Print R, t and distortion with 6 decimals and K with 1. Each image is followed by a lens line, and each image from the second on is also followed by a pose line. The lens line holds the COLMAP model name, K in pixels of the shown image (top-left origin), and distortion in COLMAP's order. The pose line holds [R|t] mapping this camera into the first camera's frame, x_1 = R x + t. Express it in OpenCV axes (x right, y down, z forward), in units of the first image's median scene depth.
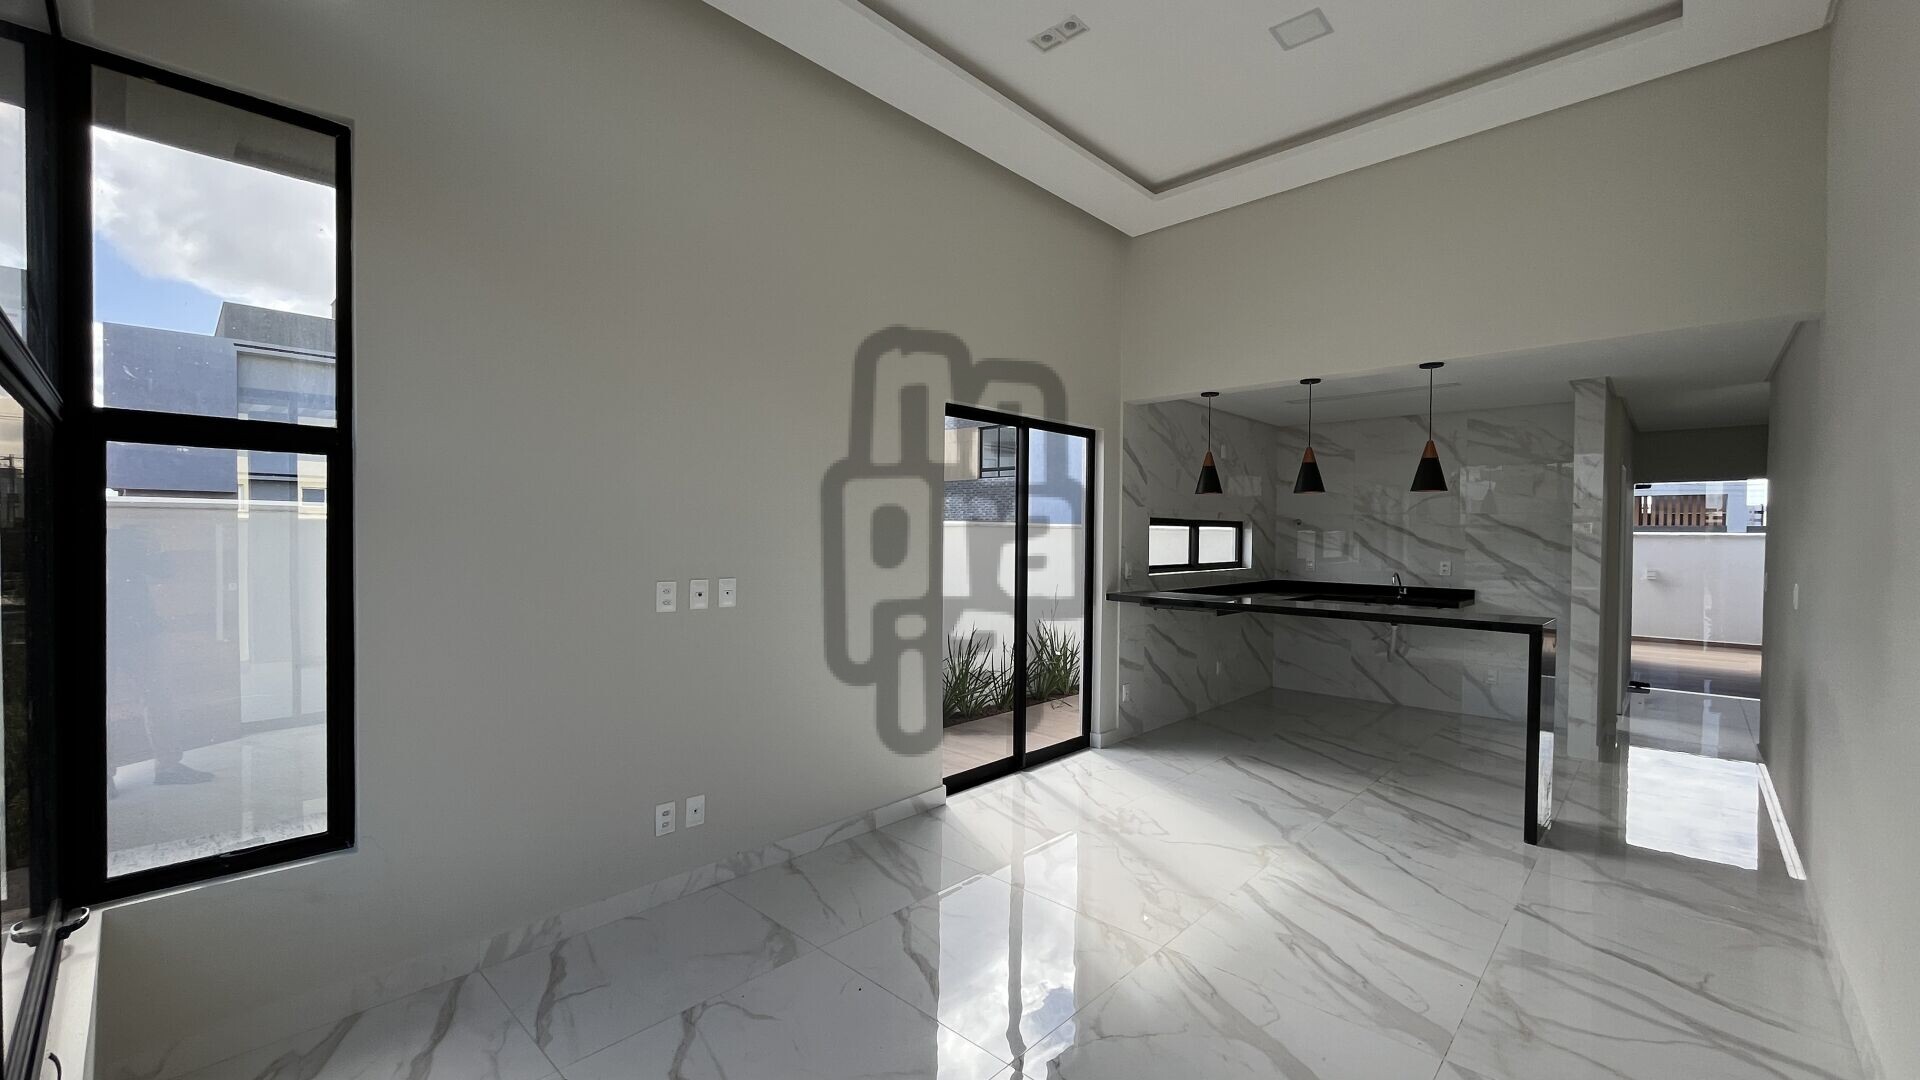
lens RADIAL K [[770.9, 0, 966.4], [0, 770.9, 542.4], [0, 0, 1]] dist [0.002144, 0.000334]
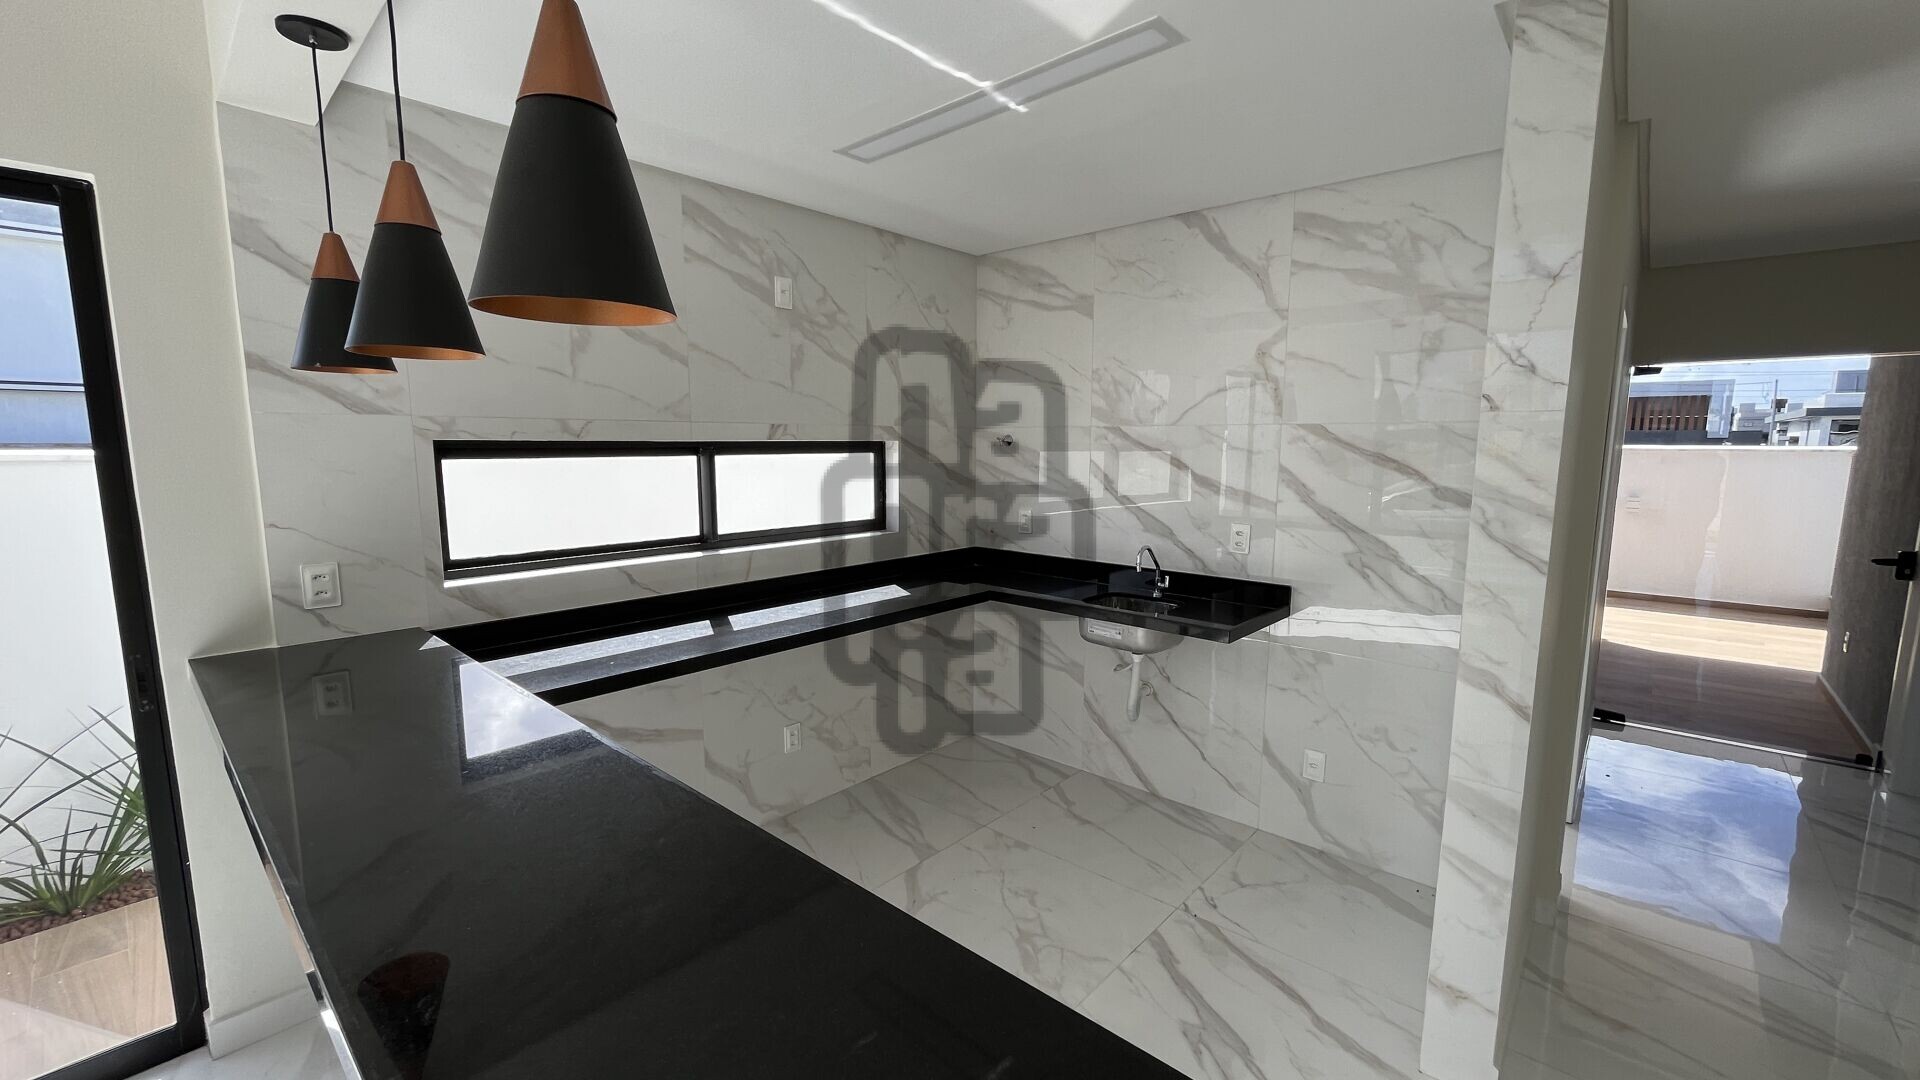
lens RADIAL K [[770.9, 0, 952.7], [0, 770.9, 539.5], [0, 0, 1]] dist [0.002144, 0.000334]
pose [[0.999933, -0.008704, 0.007696, 0.443490], [0.007775, 0.993513, 0.113450, -0.022257], [-0.008633, -0.113383, 0.993514, 0.529754]]
